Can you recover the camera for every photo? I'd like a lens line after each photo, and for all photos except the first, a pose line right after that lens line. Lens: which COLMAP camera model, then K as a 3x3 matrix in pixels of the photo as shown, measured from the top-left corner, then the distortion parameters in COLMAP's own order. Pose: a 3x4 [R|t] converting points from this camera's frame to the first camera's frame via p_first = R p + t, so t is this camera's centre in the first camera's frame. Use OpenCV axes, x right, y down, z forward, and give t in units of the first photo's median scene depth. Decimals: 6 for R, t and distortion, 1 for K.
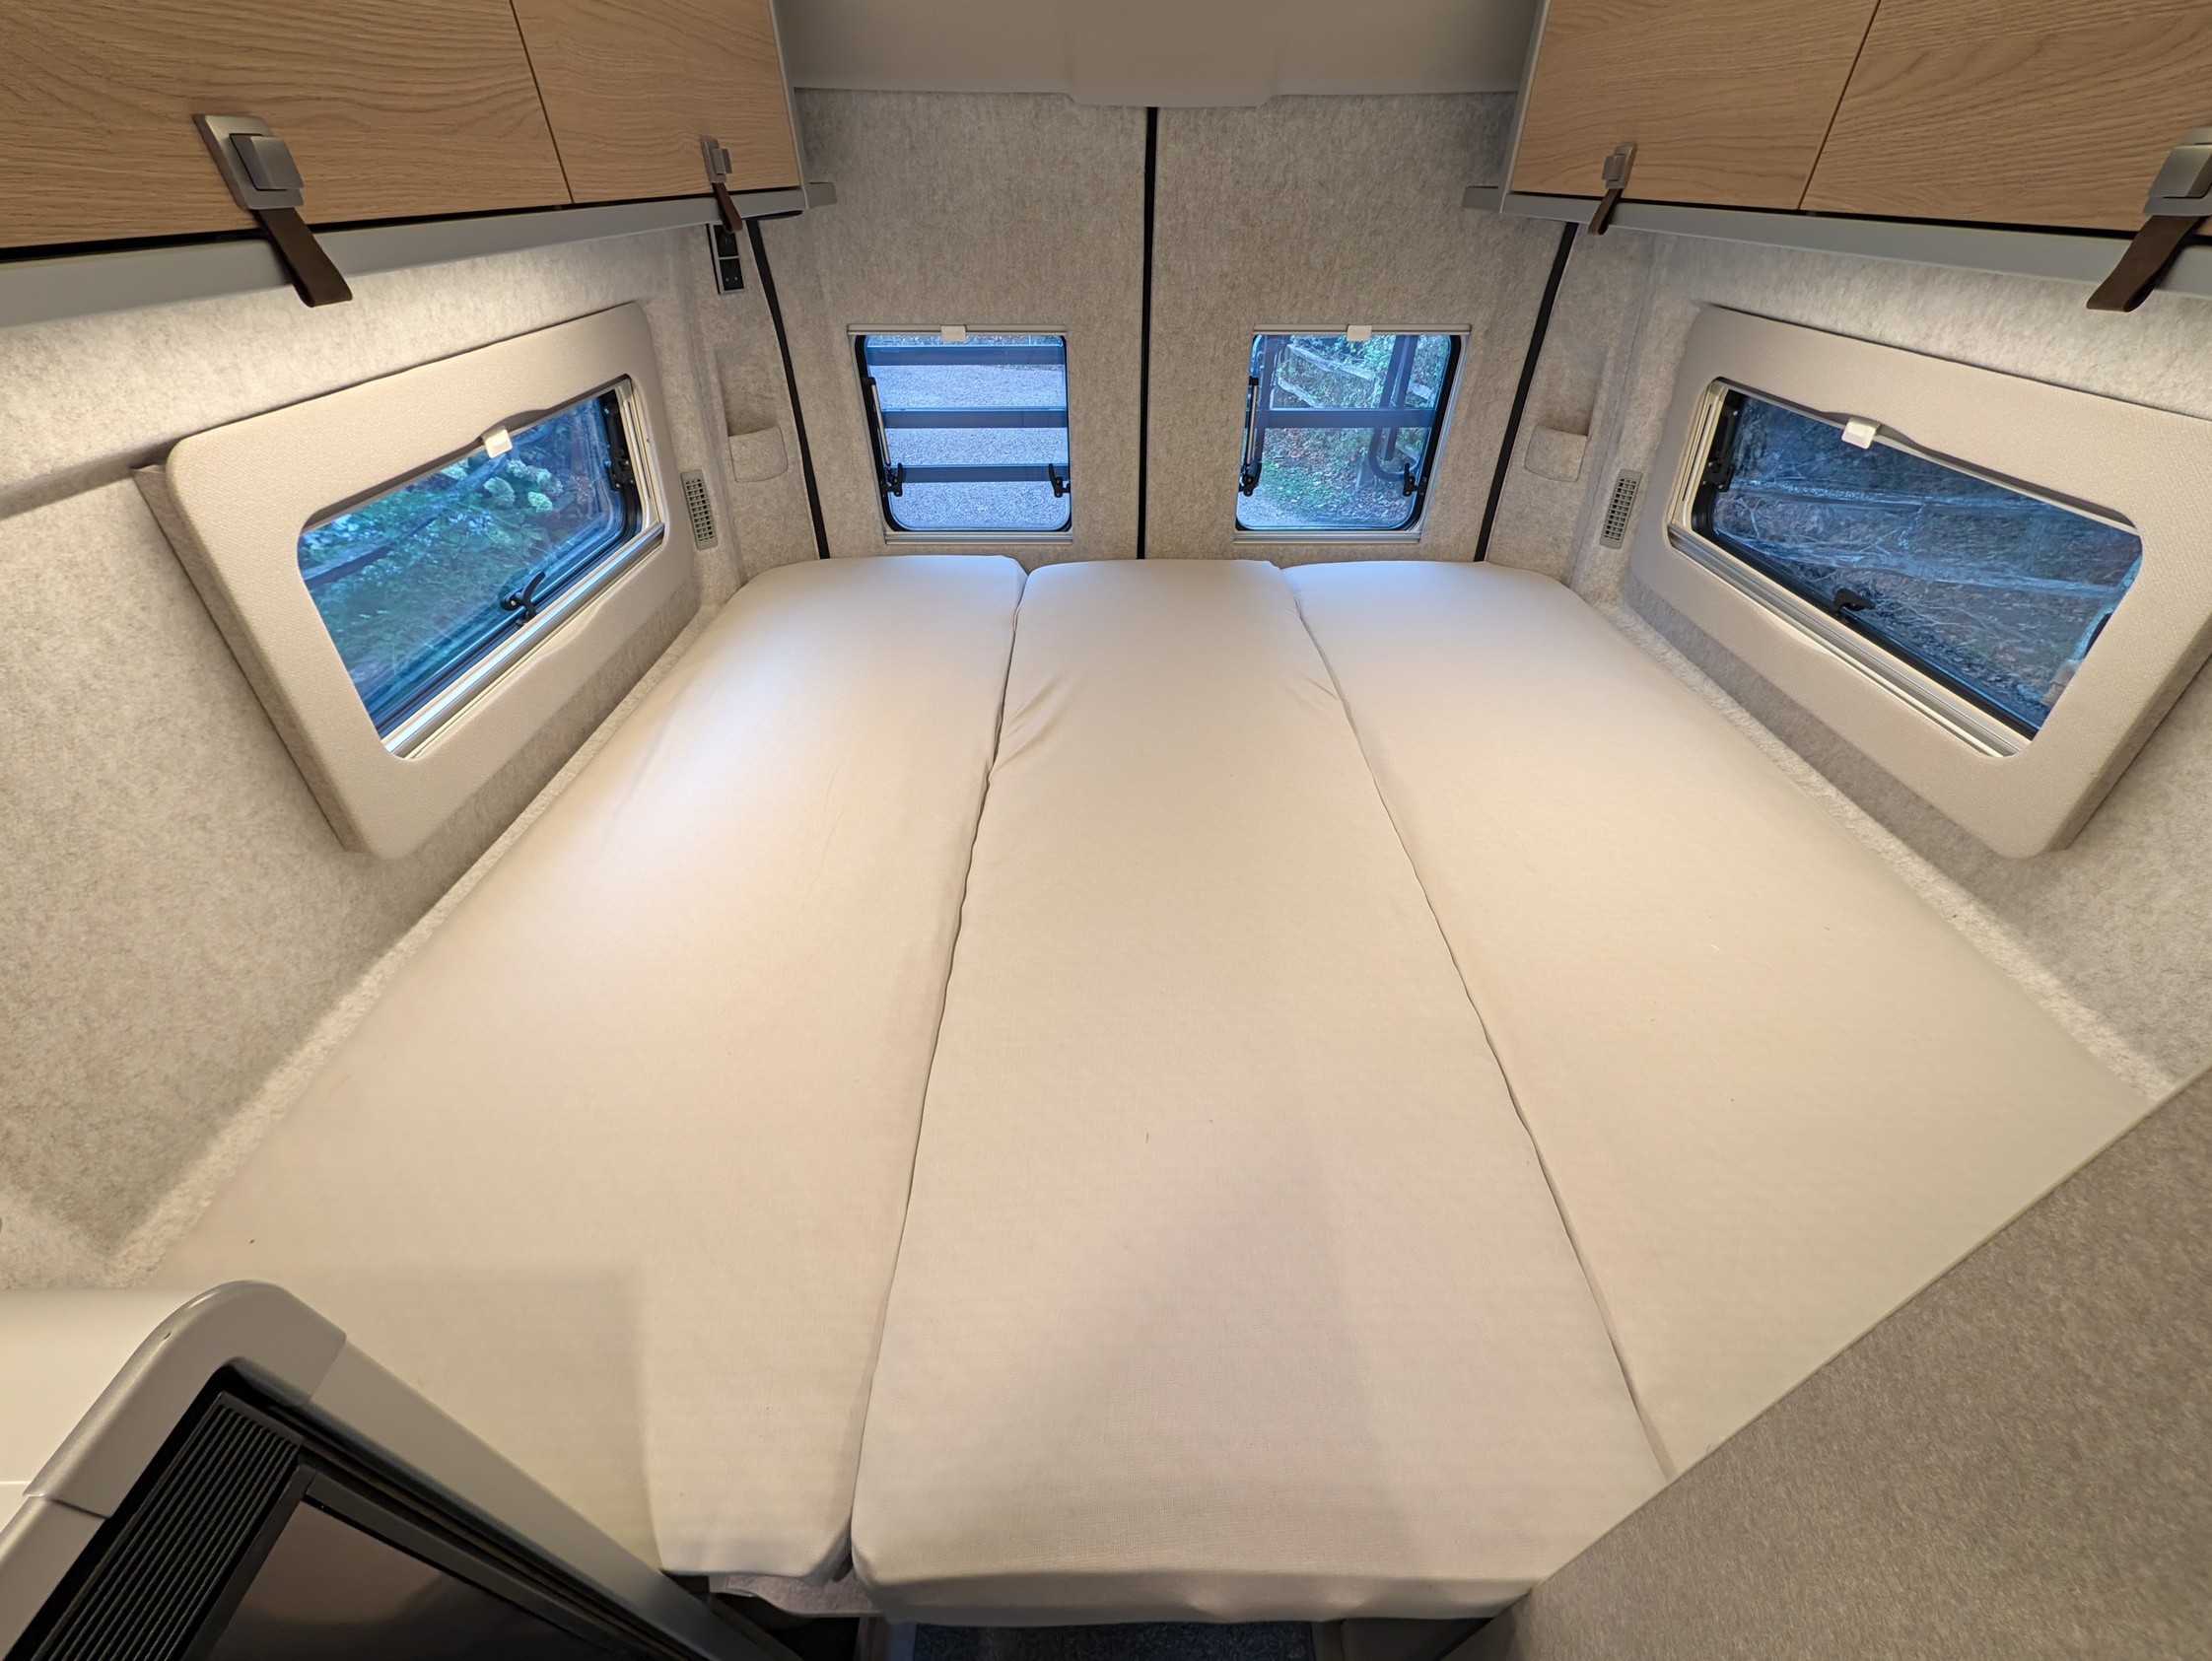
lens RADIAL K [[860.5, 0, 1112.5], [0, 860.5, 813.5], [0, 0, 1]] dist [0.000419, -0.000032]
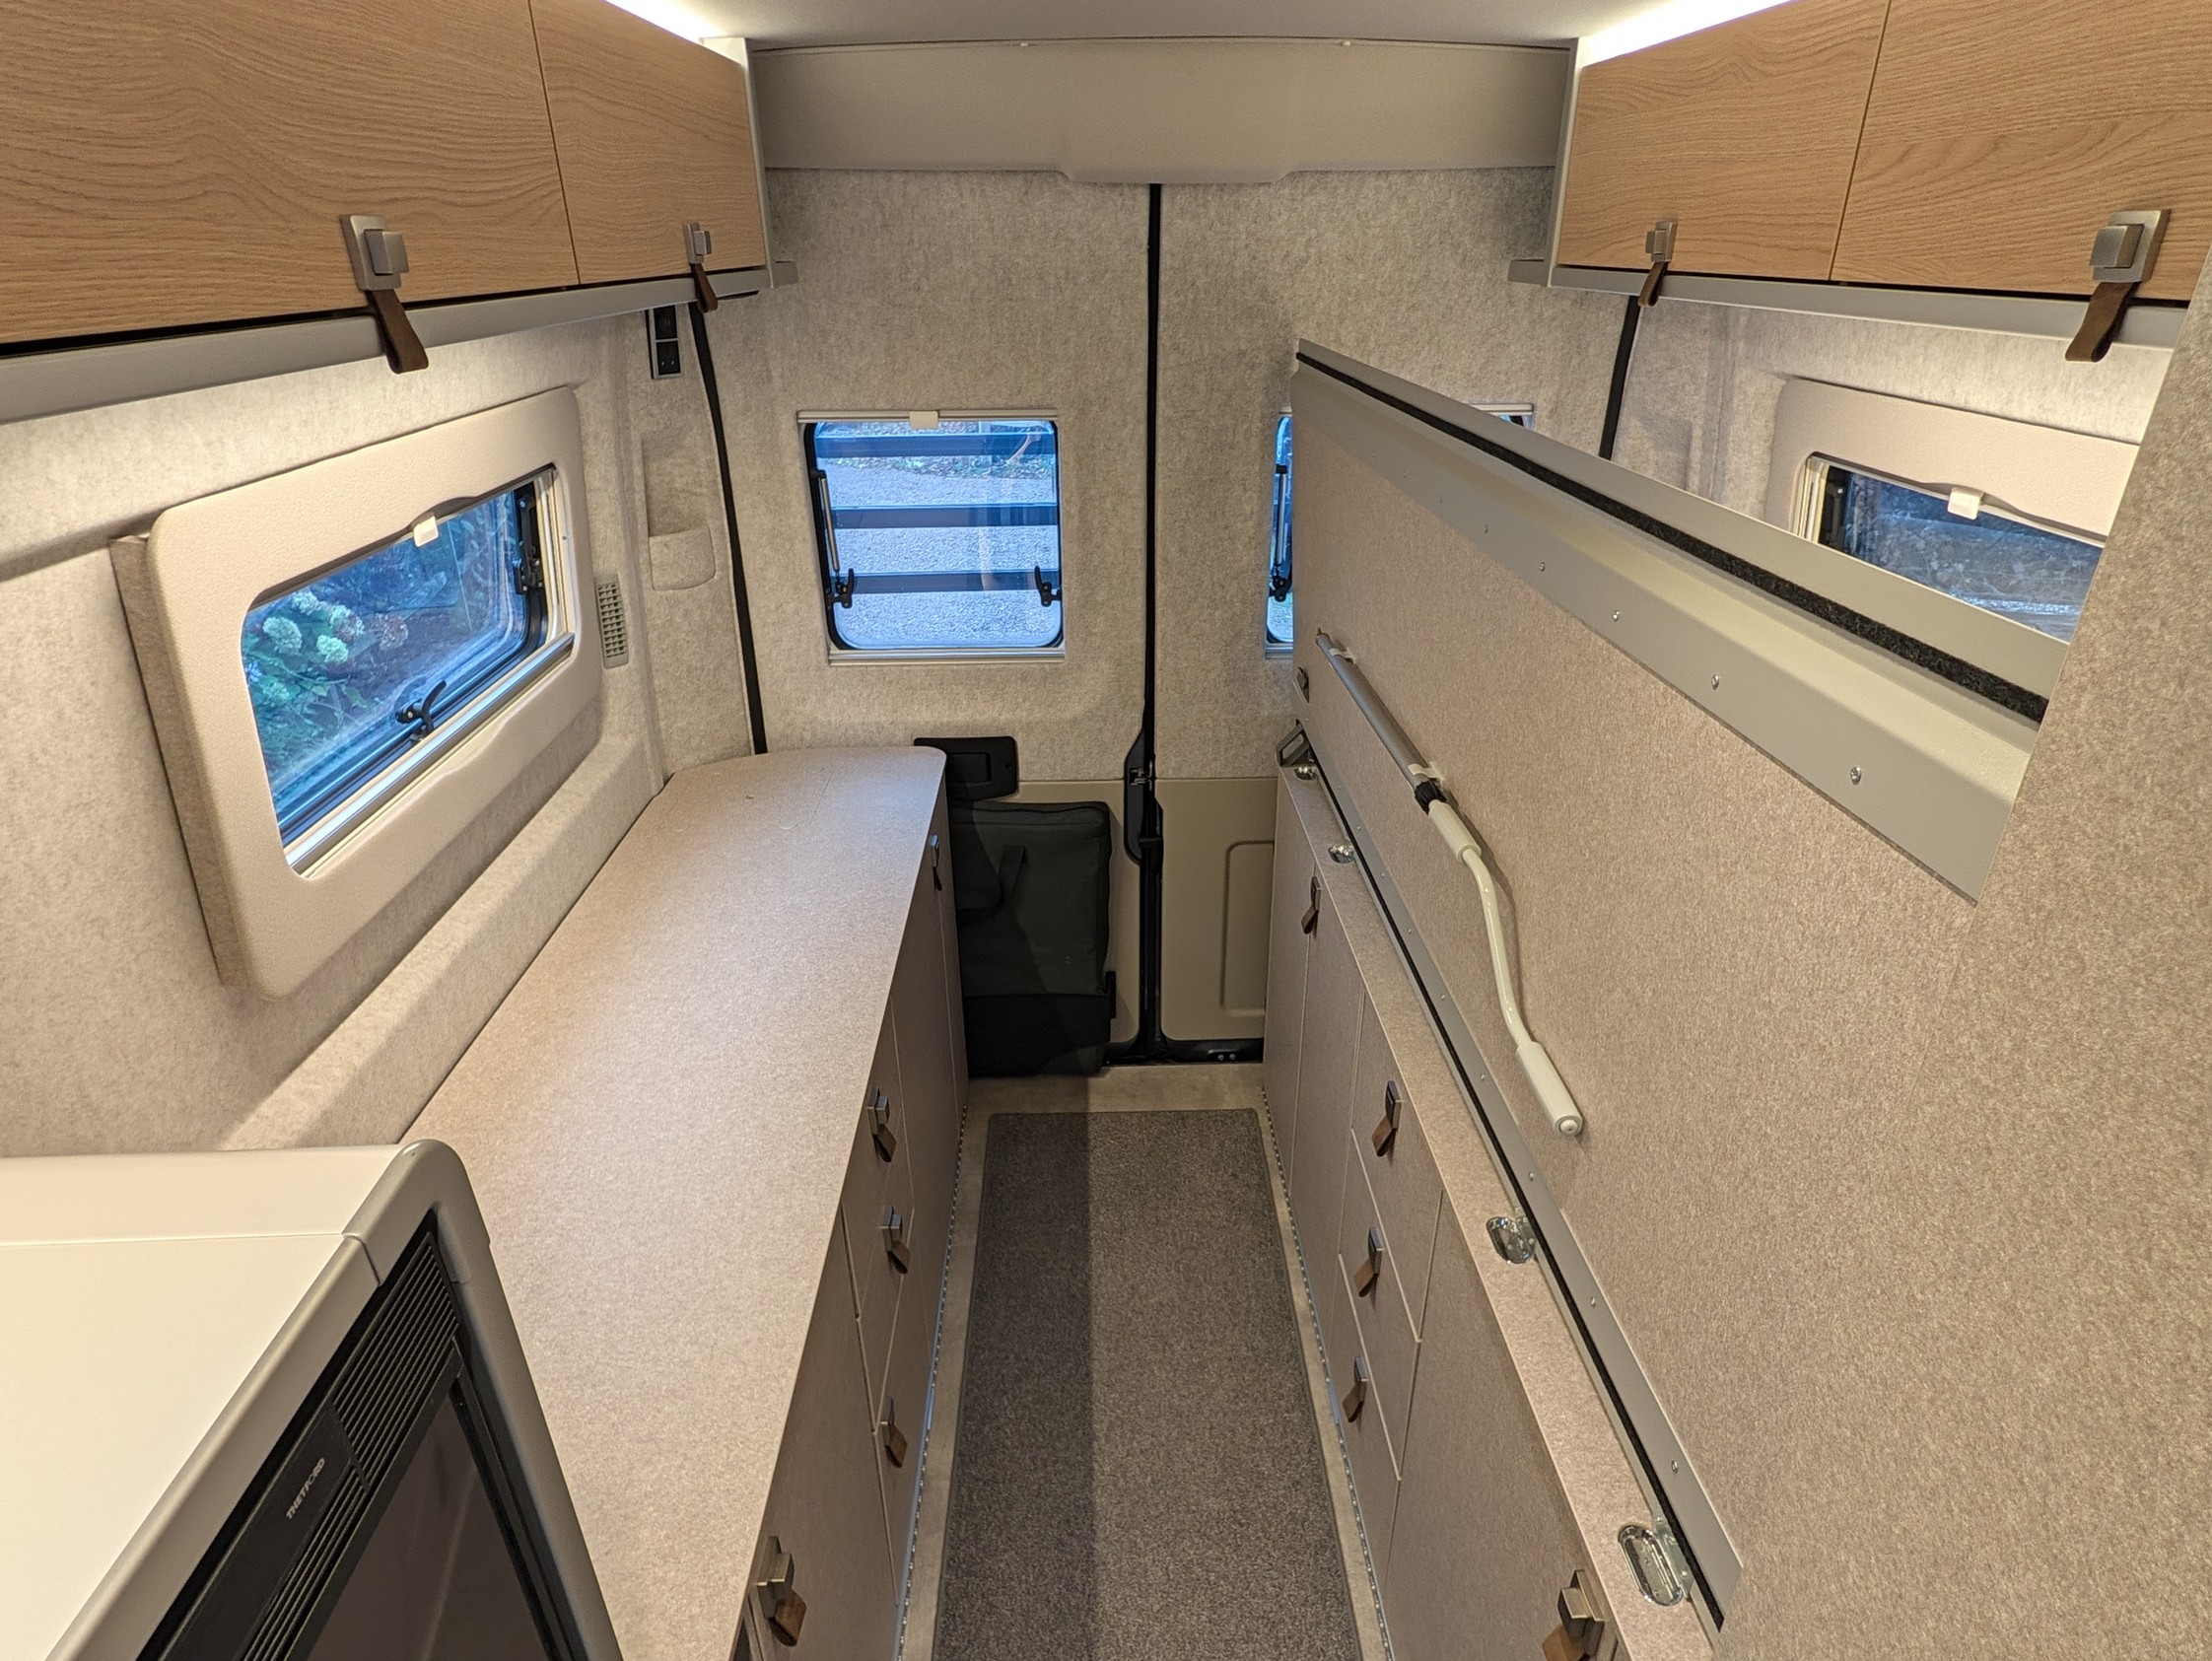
lens RADIAL K [[1247.8, 0, 1119.4], [0, 1247.8, 838.3], [0, 0, 1]] dist [0.000810, -0.001053]
pose [[0.999607, -0.017679, 0.021747, -0.042594], [0.021581, 0.980605, -0.194801, 0.133954], [-0.017882, 0.195194, 0.980602, -0.188230]]
